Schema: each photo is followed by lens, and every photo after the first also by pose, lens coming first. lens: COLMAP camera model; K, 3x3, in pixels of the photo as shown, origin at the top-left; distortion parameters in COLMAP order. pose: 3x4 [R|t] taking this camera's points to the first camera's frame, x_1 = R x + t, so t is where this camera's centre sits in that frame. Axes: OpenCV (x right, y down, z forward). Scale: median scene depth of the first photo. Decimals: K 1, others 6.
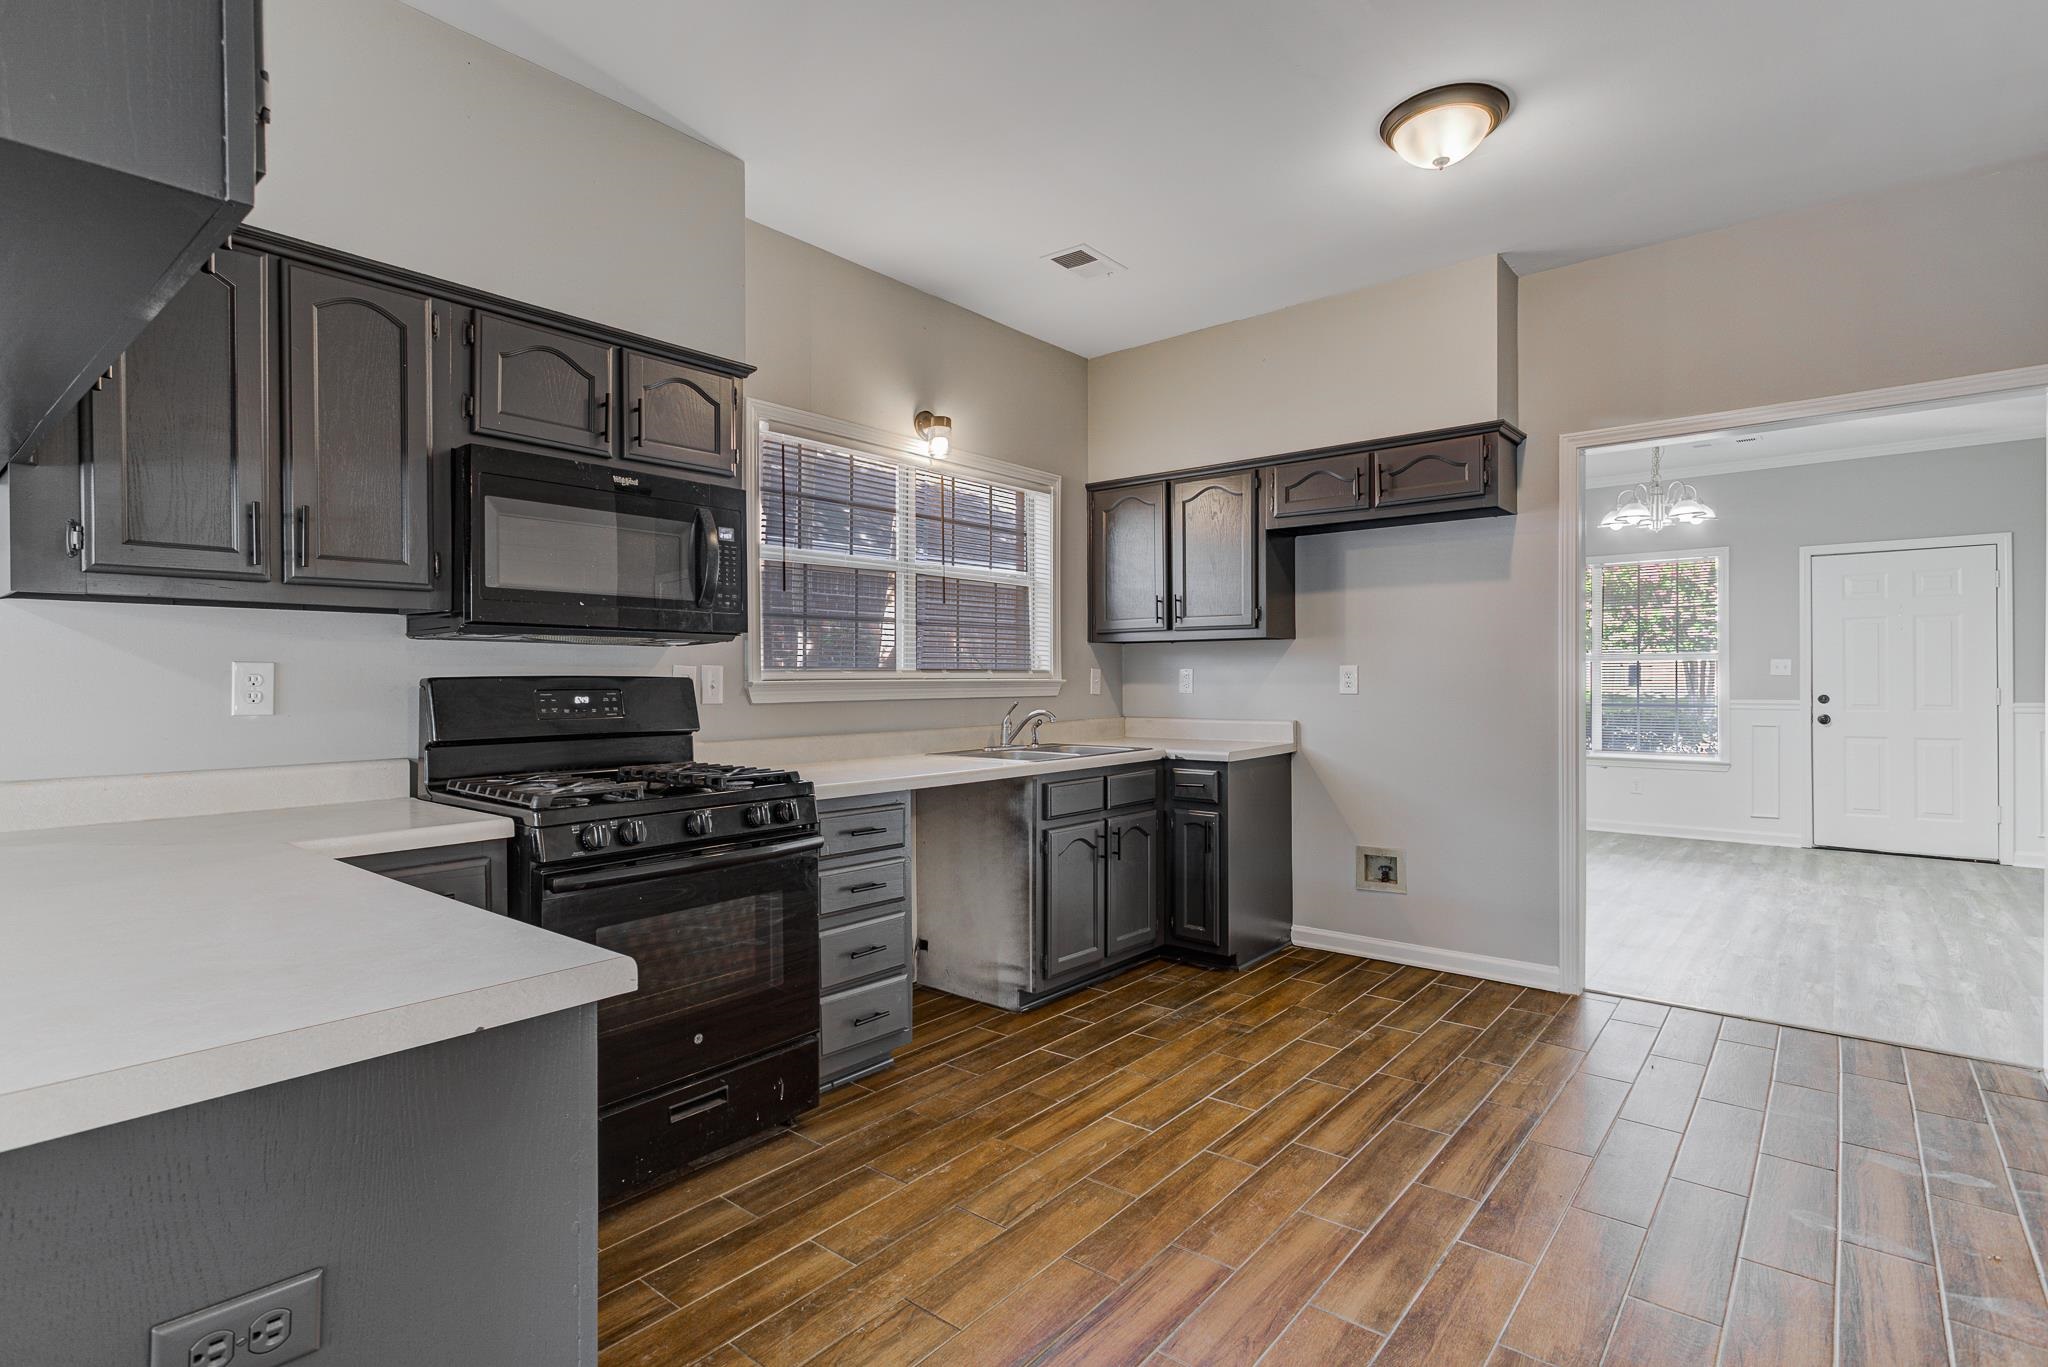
lens RADIAL K [[994.6, 0, 1003.7], [0, 994.6, 678.9], [0, 0, 1]] dist [-0.002067, 0.002897]
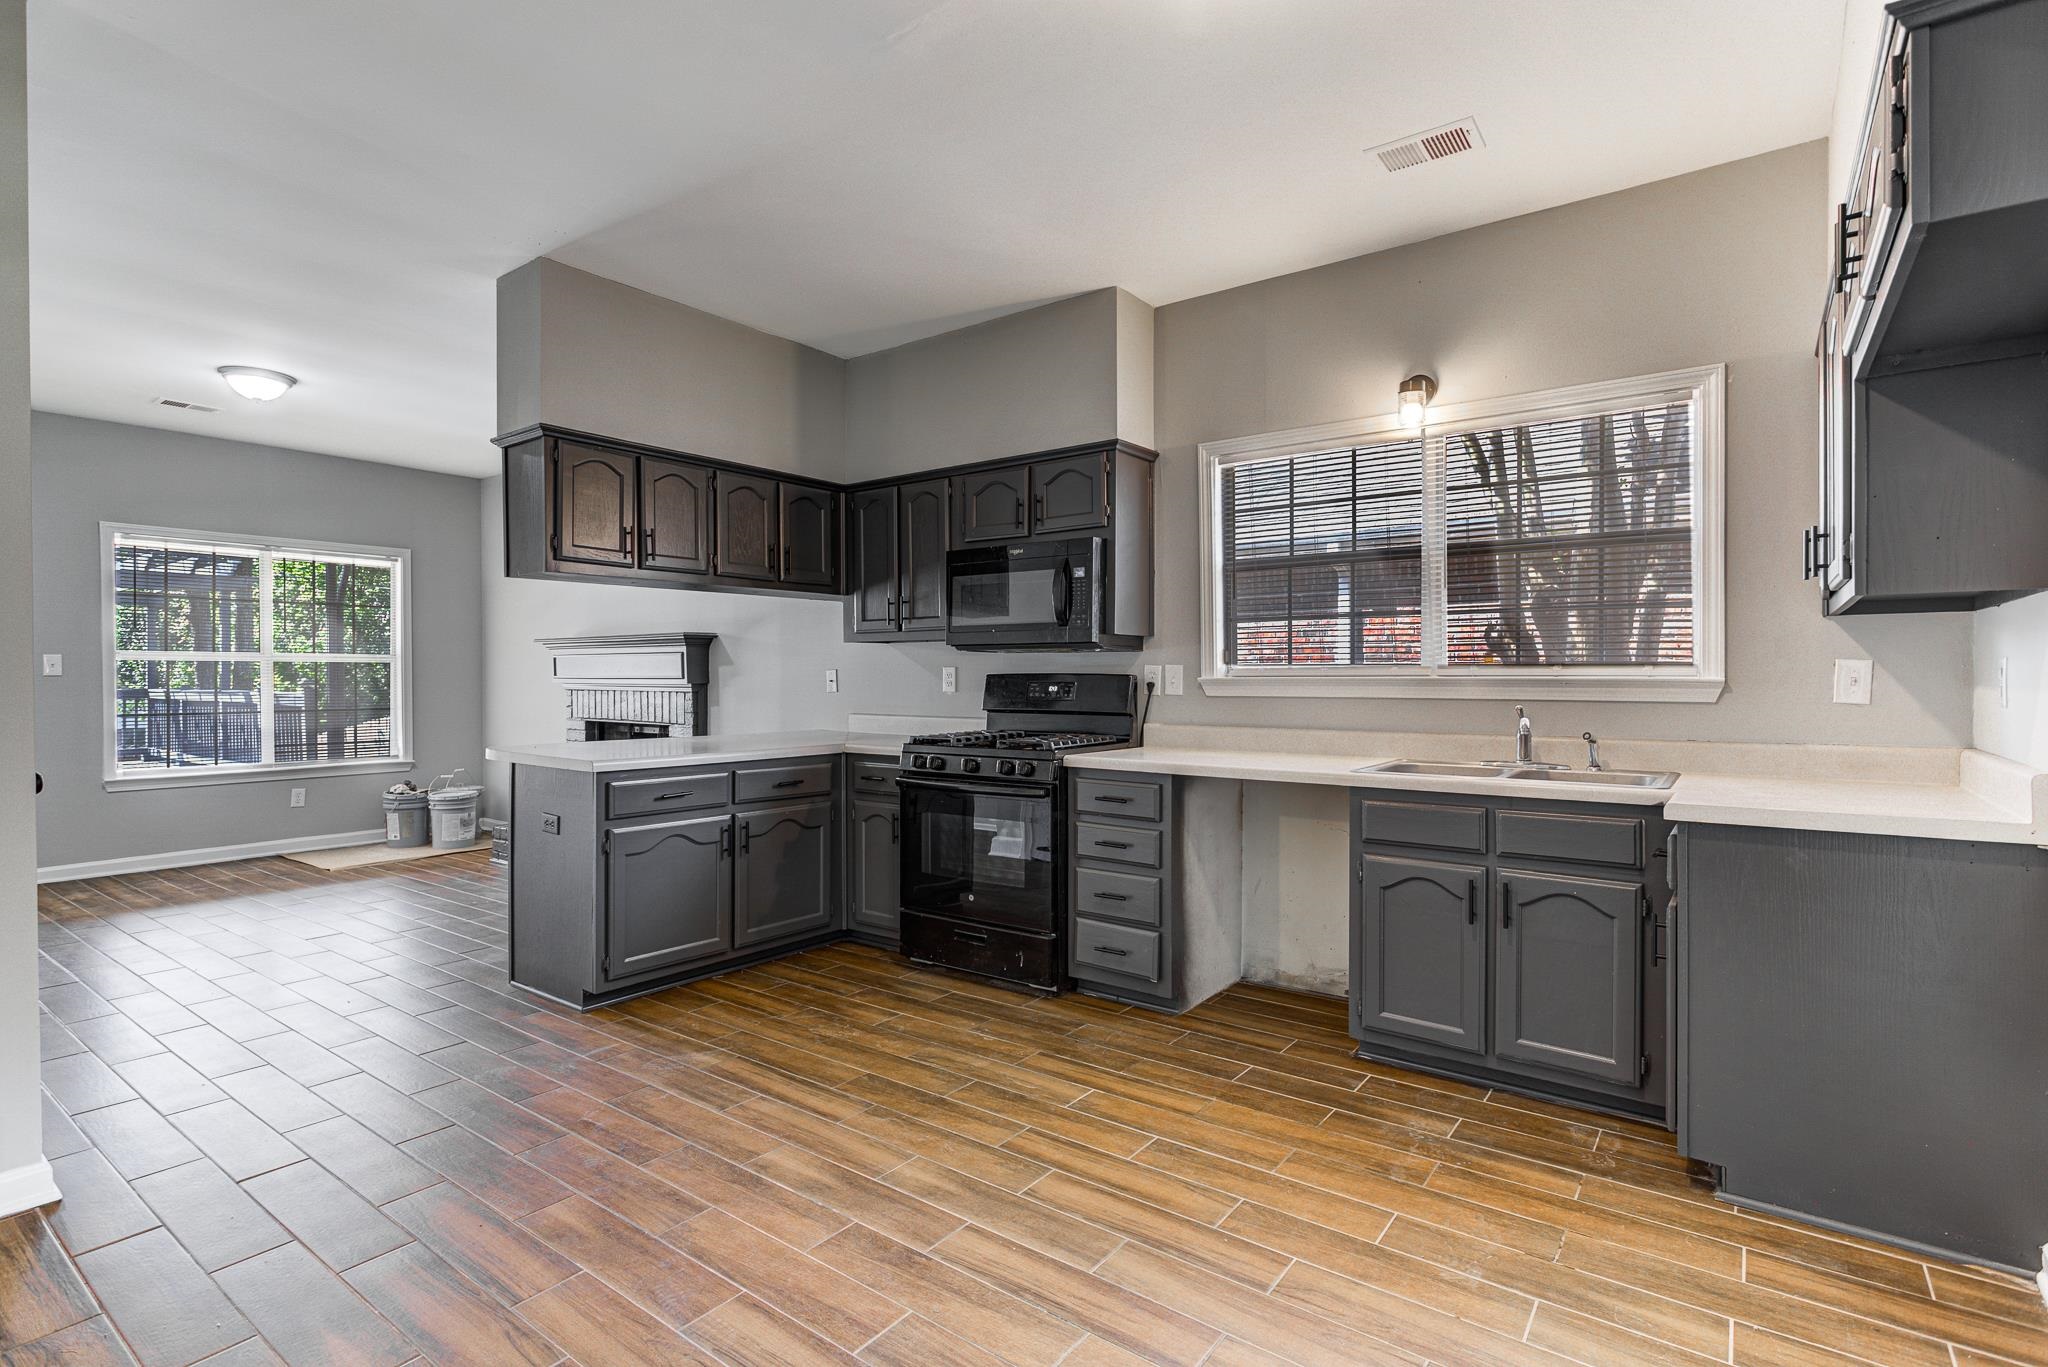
lens RADIAL K [[994.6, 0, 1003.7], [0, 994.6, 678.9], [0, 0, 1]] dist [-0.002067, 0.002897]
pose [[0.054778, 0.008794, -0.998460, 0.933785], [0.001489, 0.999959, 0.008889, -0.006870], [0.998497, -0.001974, 0.054762, 0.685249]]
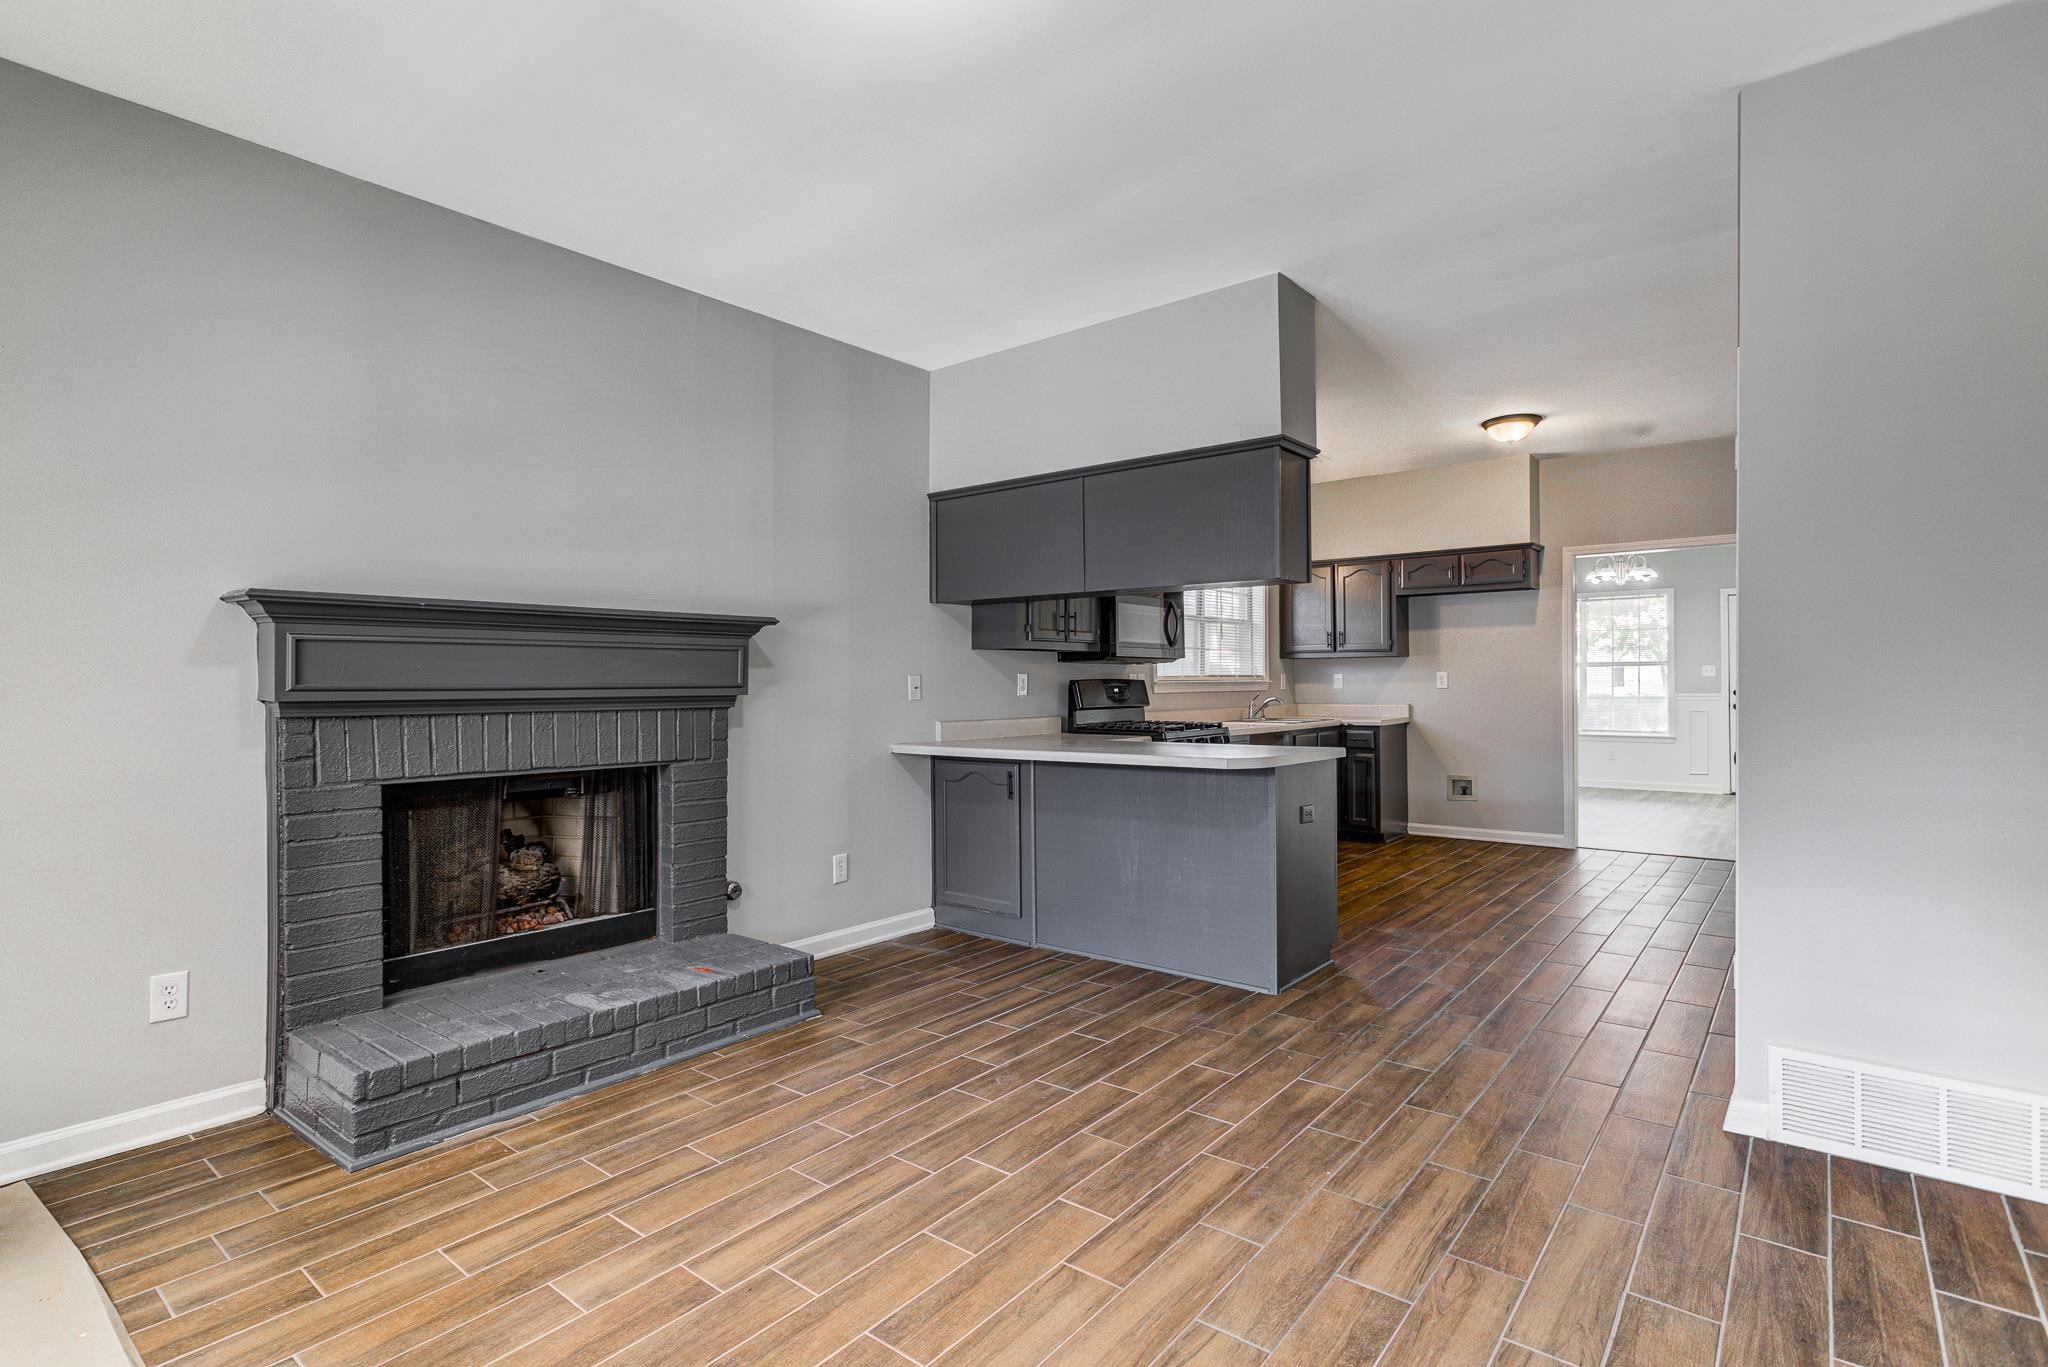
lens RADIAL K [[994.6, 0, 1003.7], [0, 994.6, 678.9], [0, 0, 1]] dist [-0.002067, 0.002897]
pose [[0.999954, -0.003233, 0.009011, -0.561742], [0.003264, 0.999989, -0.003345, 0.002332], [-0.009000, 0.003375, 0.999954, -0.946578]]
